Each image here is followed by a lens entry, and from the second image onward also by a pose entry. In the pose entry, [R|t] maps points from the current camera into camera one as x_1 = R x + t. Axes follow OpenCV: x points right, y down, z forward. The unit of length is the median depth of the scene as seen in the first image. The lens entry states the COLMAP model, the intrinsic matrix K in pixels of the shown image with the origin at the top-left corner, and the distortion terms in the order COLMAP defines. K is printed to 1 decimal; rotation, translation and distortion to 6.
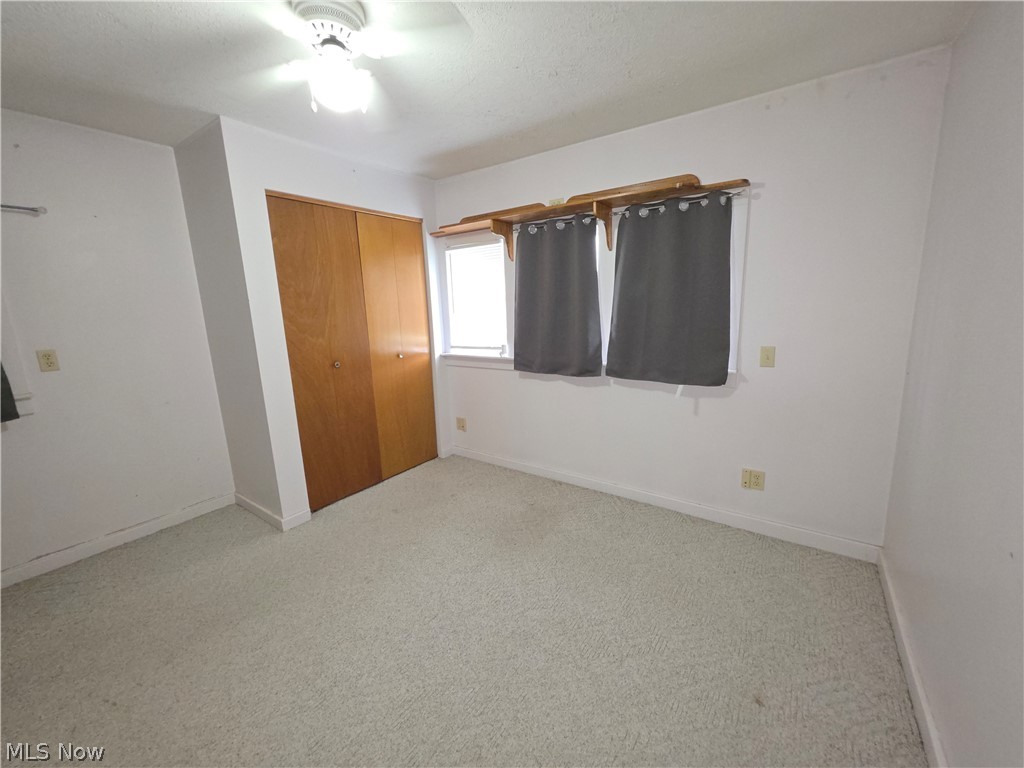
lens RADIAL K [[410.1, 0, 509.4], [0, 410.1, 381.6], [0, 0, 1]] dist [-0.000684, -0.000090]
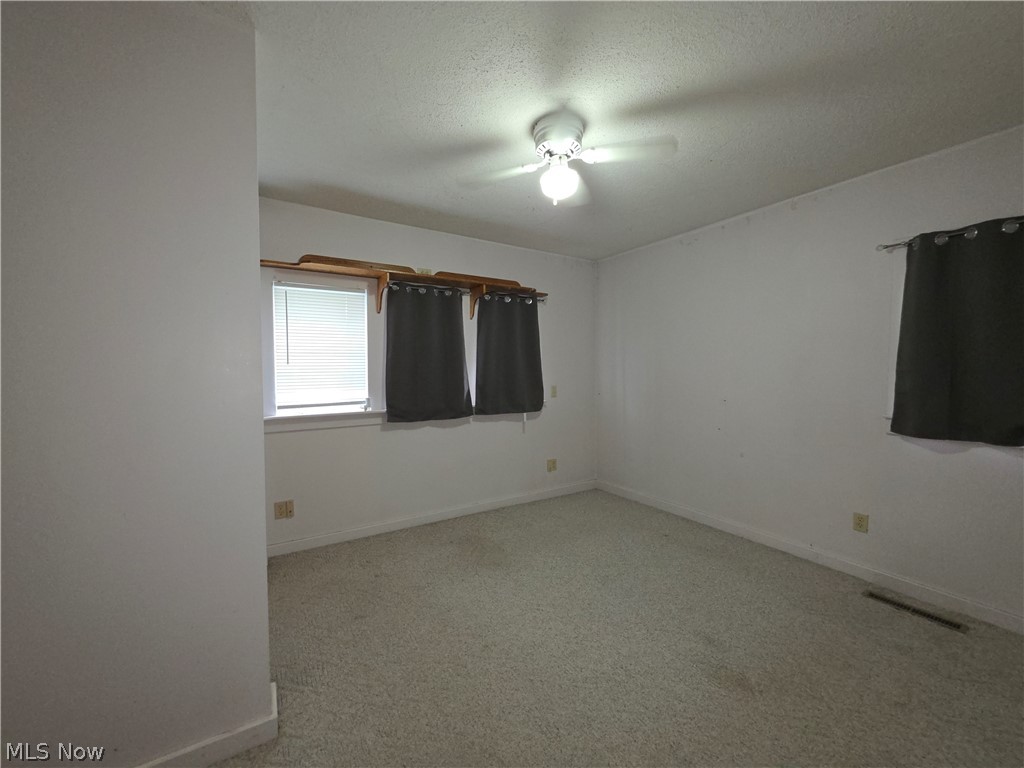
lens RADIAL K [[404.1, 0, 512.0], [0, 404.1, 384.0], [0, 0, 1]] dist [-0.000251, -0.000071]
pose [[0.380671, -0.006552, 0.924687, -0.841631], [0.166188, 0.984178, -0.061442, -0.010980], [-0.909655, 0.177061, 0.375737, 0.394372]]
